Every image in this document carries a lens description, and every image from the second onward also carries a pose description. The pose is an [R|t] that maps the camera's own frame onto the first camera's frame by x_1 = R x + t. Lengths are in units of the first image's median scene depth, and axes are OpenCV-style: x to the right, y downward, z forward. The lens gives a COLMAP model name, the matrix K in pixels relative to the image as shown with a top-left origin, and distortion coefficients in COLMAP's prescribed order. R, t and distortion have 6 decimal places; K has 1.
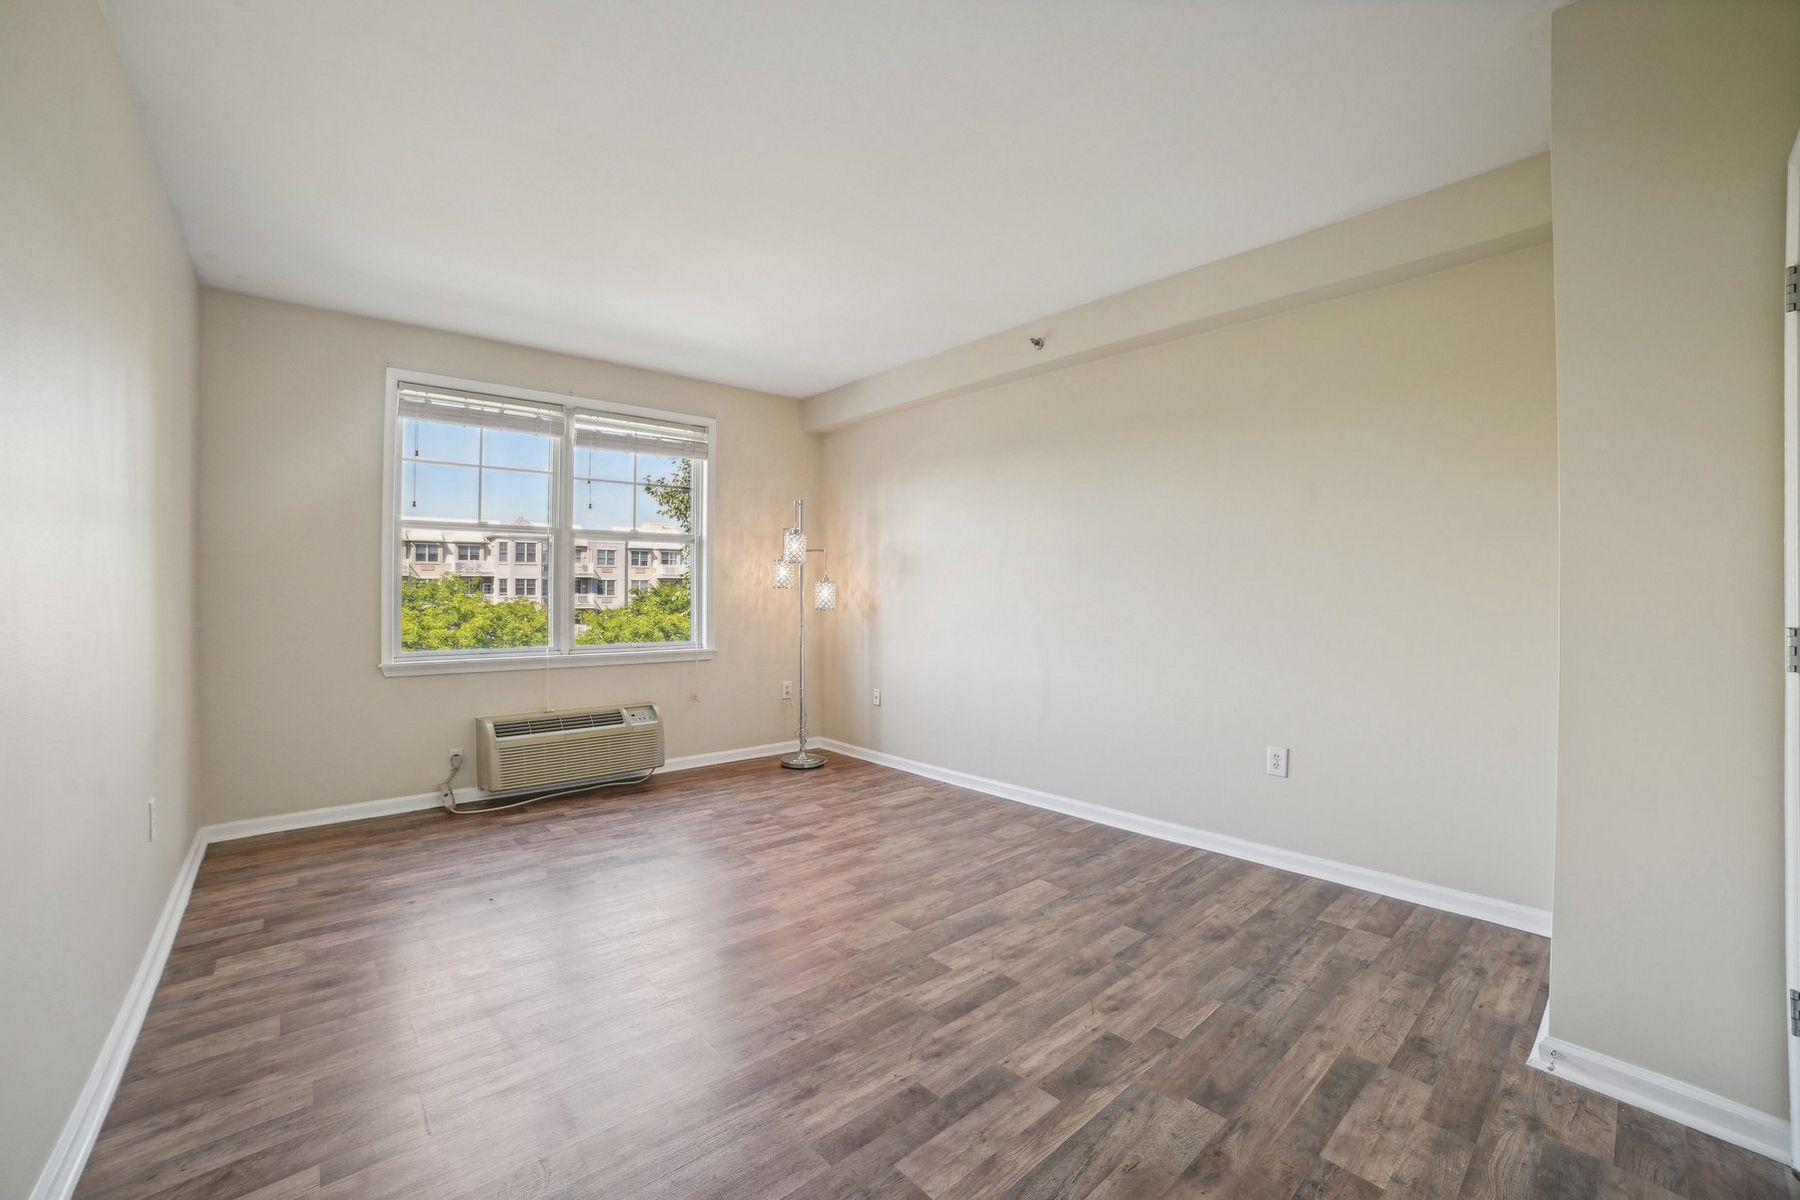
lens RADIAL K [[727.1, 0, 897.7], [0, 727.1, 599.6], [0, 0, 1]] dist [-0.111737, 0.035004]
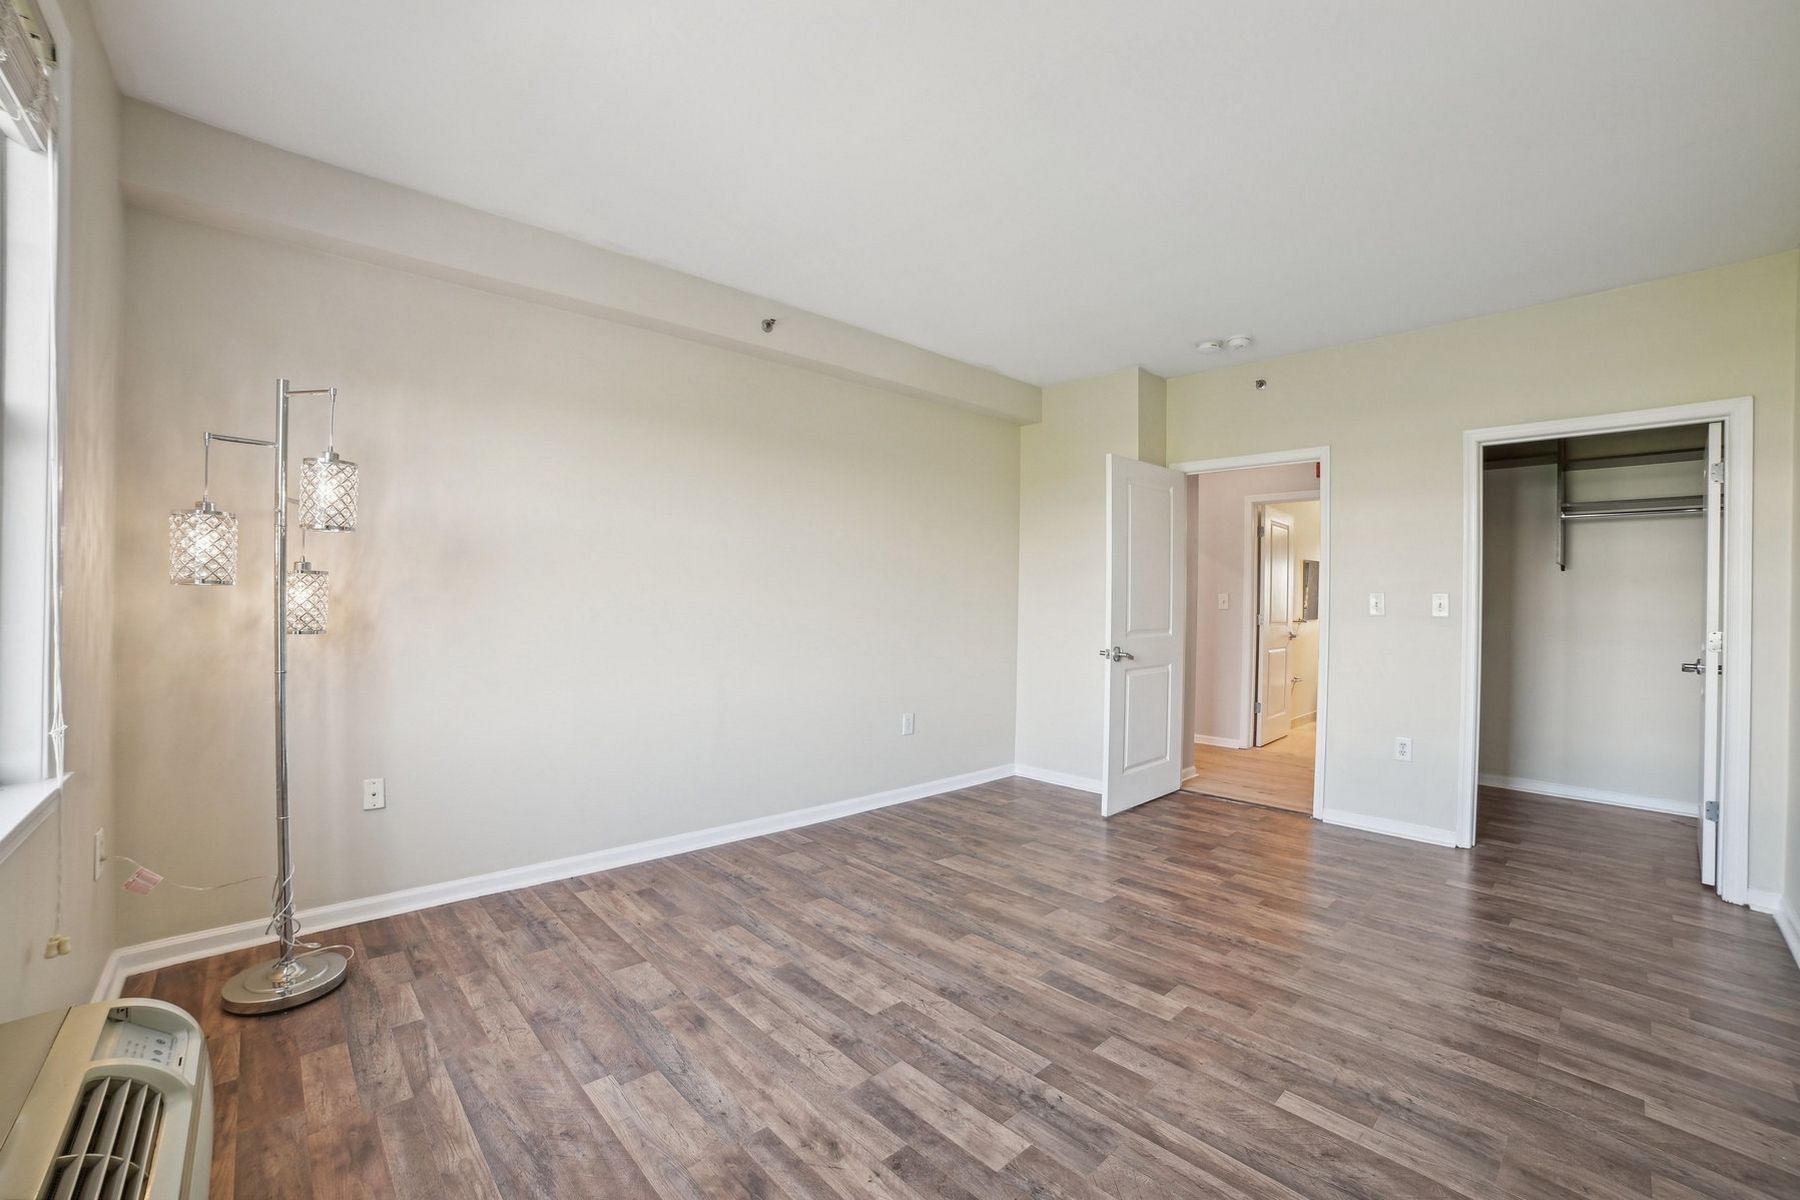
lens RADIAL K [[727.1, 0, 897.7], [0, 727.1, 599.6], [0, 0, 1]] dist [-0.111737, 0.035004]
pose [[-0.019928, 0.003687, 0.999795, -0.798741], [-0.004557, 0.999982, -0.003778, -0.010249], [-0.999791, -0.004631, -0.019910, 0.938259]]
